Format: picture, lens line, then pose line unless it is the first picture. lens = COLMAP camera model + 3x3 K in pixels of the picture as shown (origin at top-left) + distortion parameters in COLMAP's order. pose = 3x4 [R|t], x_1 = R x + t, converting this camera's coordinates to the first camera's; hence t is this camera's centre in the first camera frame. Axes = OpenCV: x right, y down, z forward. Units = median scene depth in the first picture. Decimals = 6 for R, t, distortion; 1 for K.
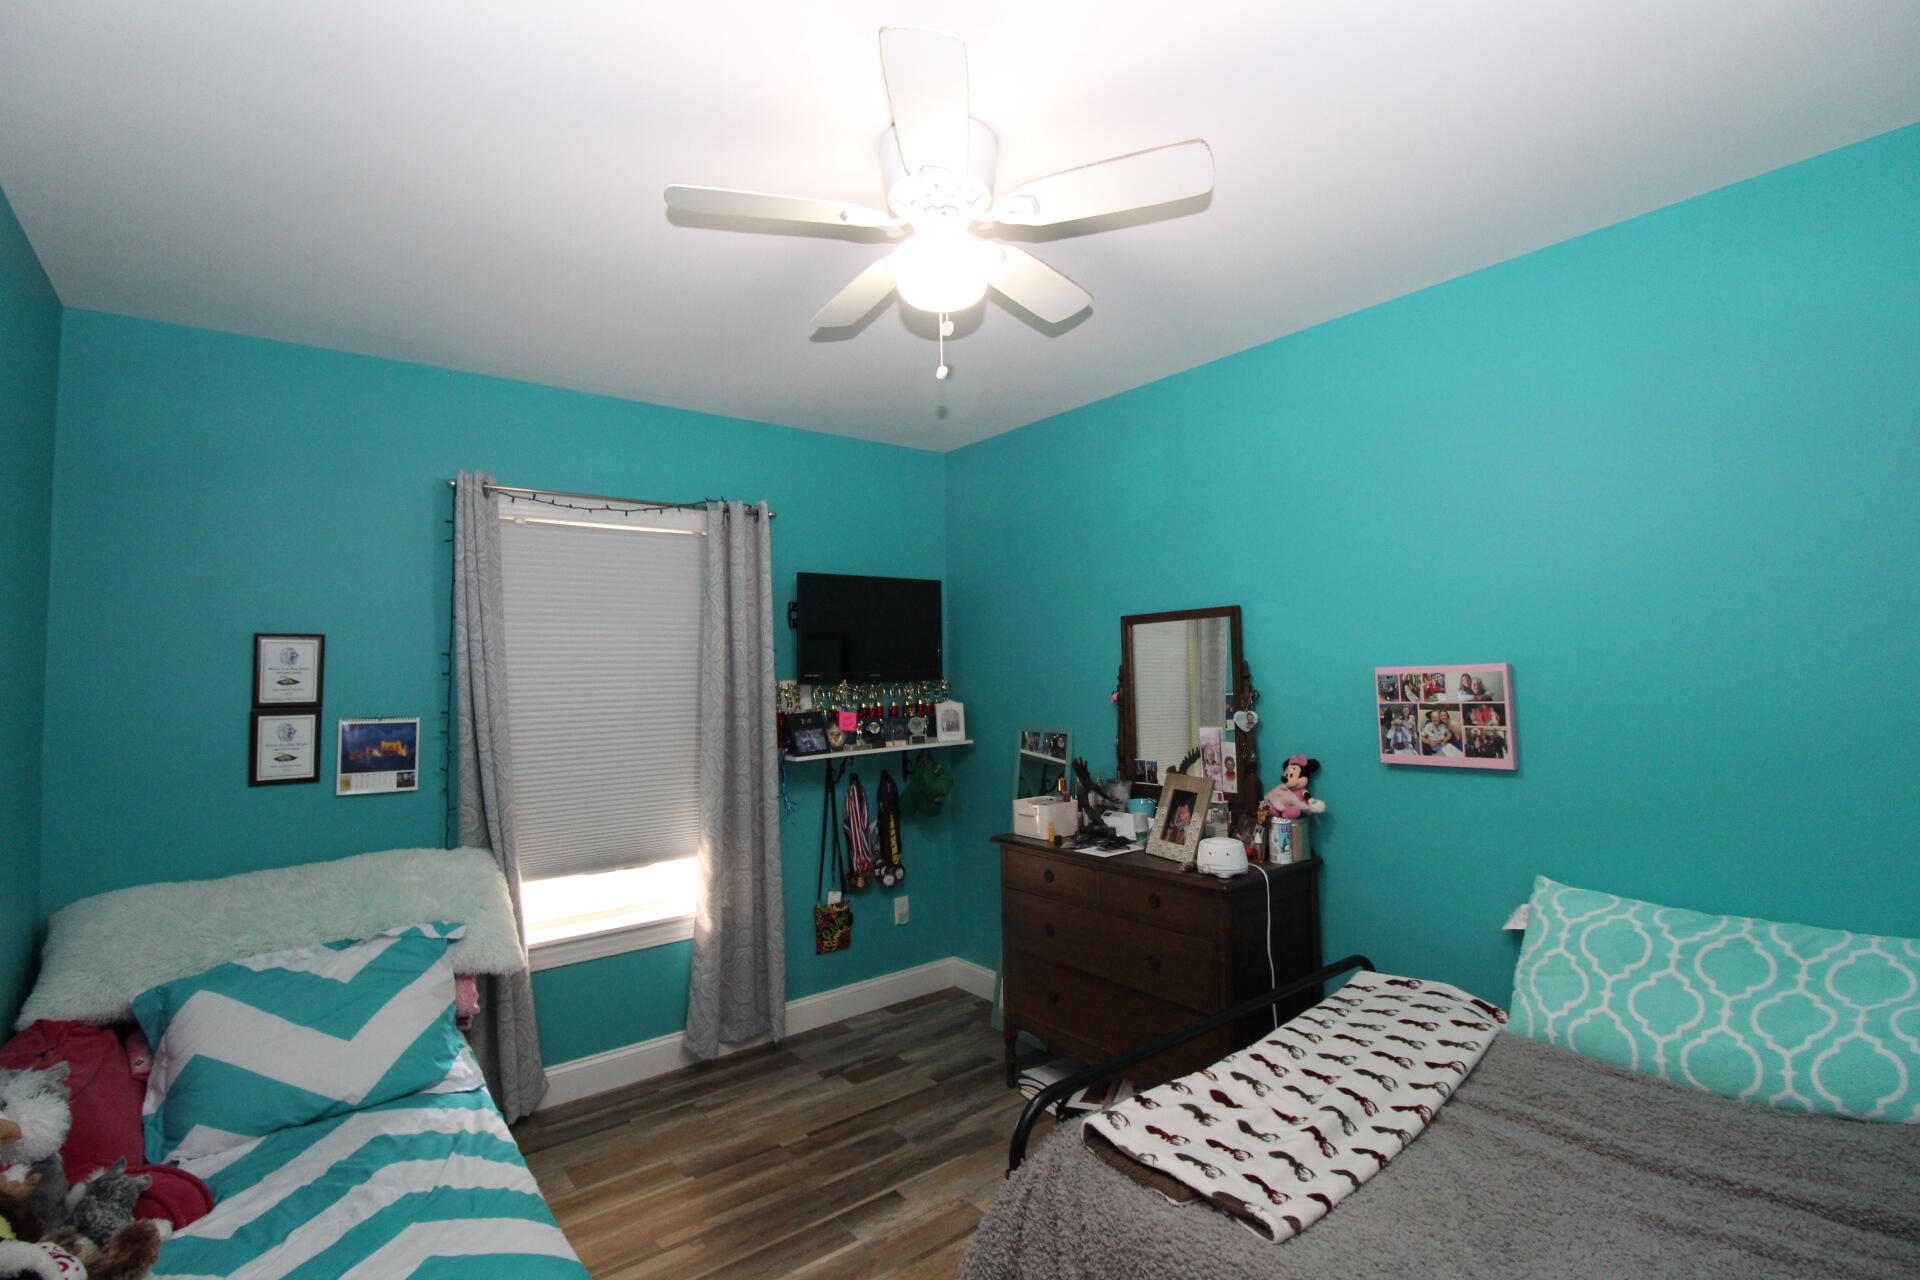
lens RADIAL K [[879.7, 0, 960.0], [0, 879.7, 640.0], [0, 0, 1]] dist [-0.000866, -0.000097]
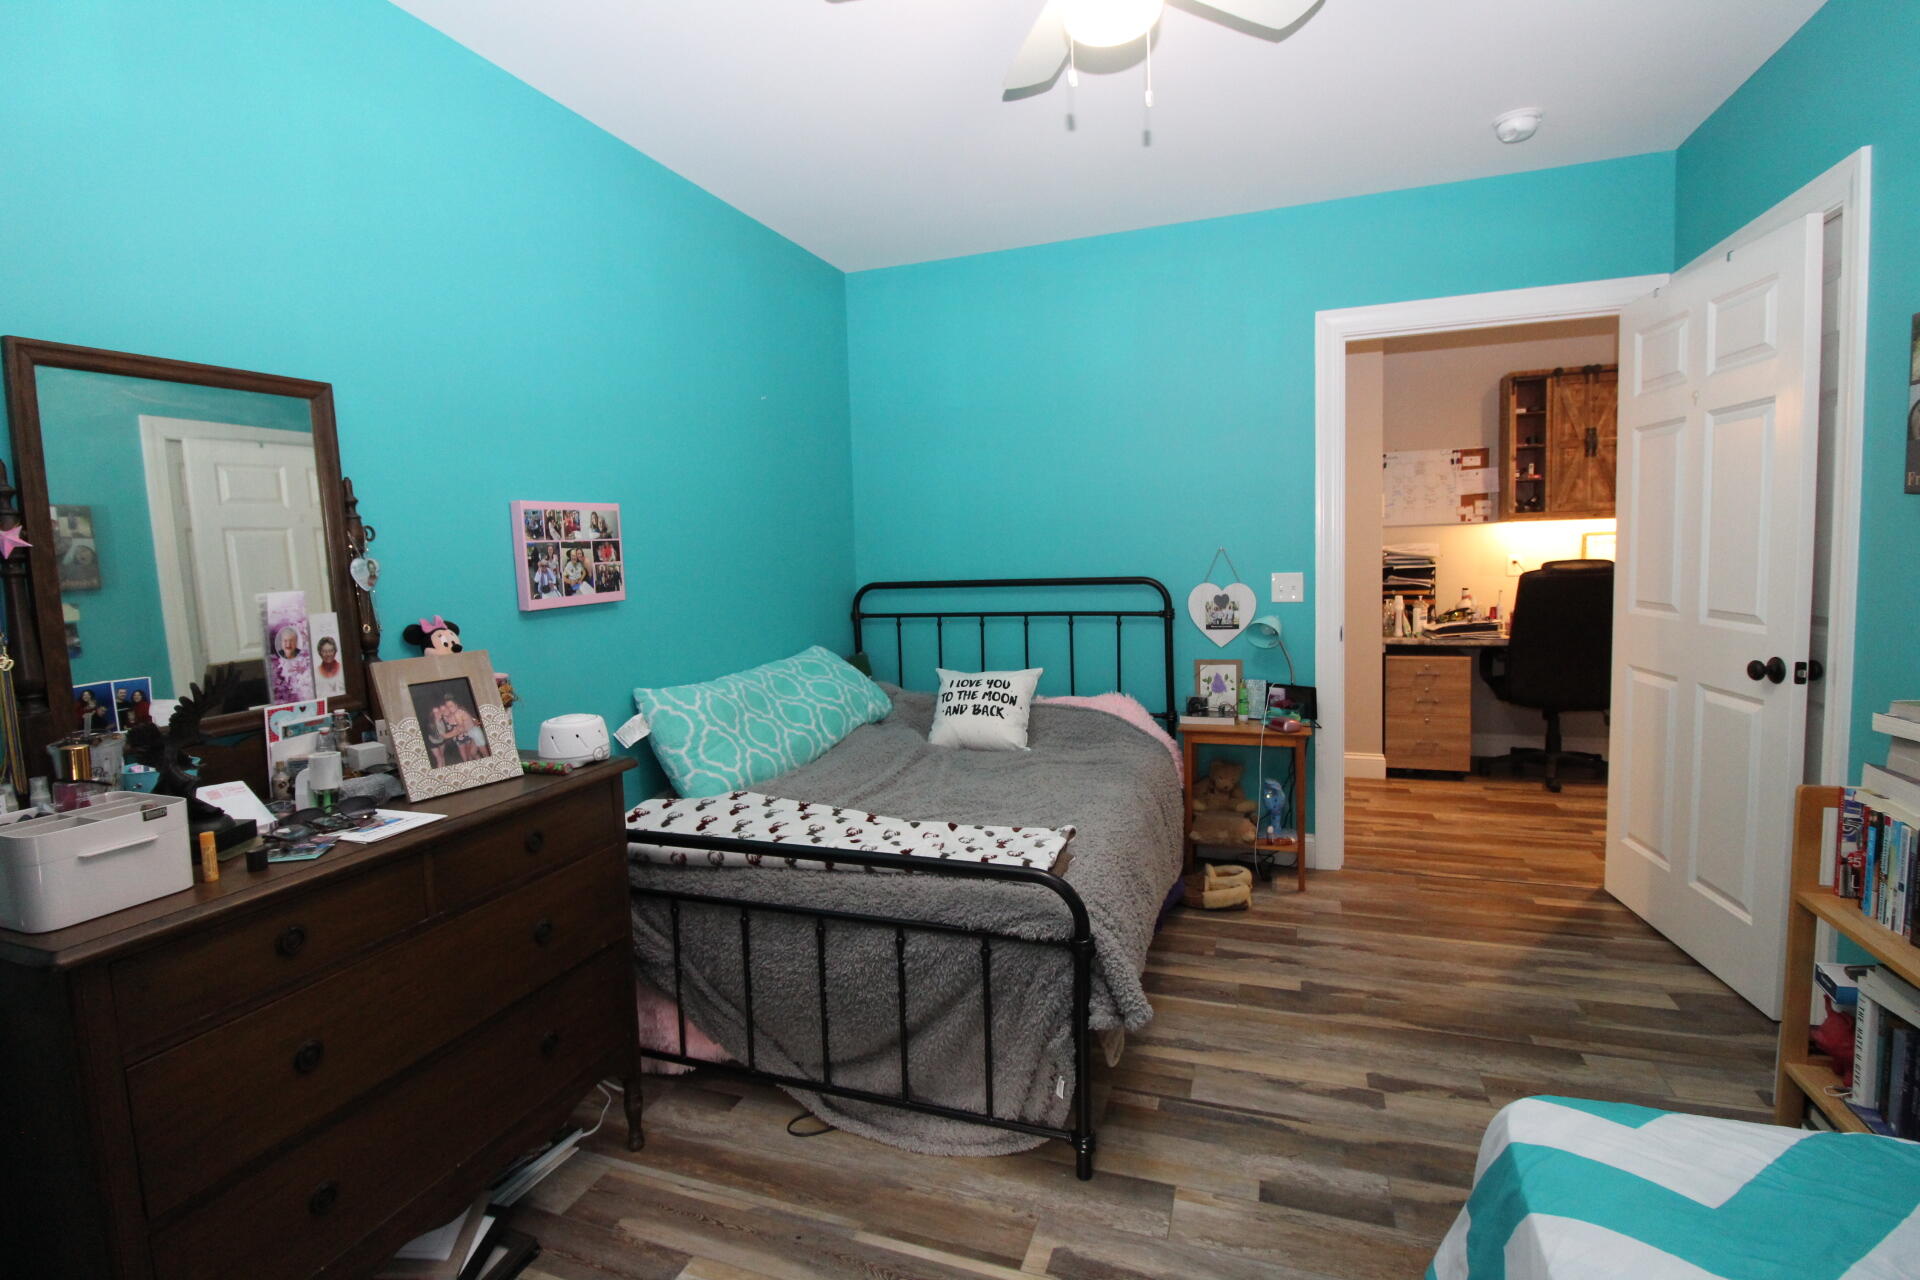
lens RADIAL K [[879.7, 0, 960.0], [0, 879.7, 640.0], [0, 0, 1]] dist [-0.000866, -0.000097]
pose [[-0.530778, -0.046843, 0.846215, -0.507796], [0.013170, 0.997895, 0.063500, 0.123175], [-0.847408, 0.044849, -0.529044, 1.143156]]
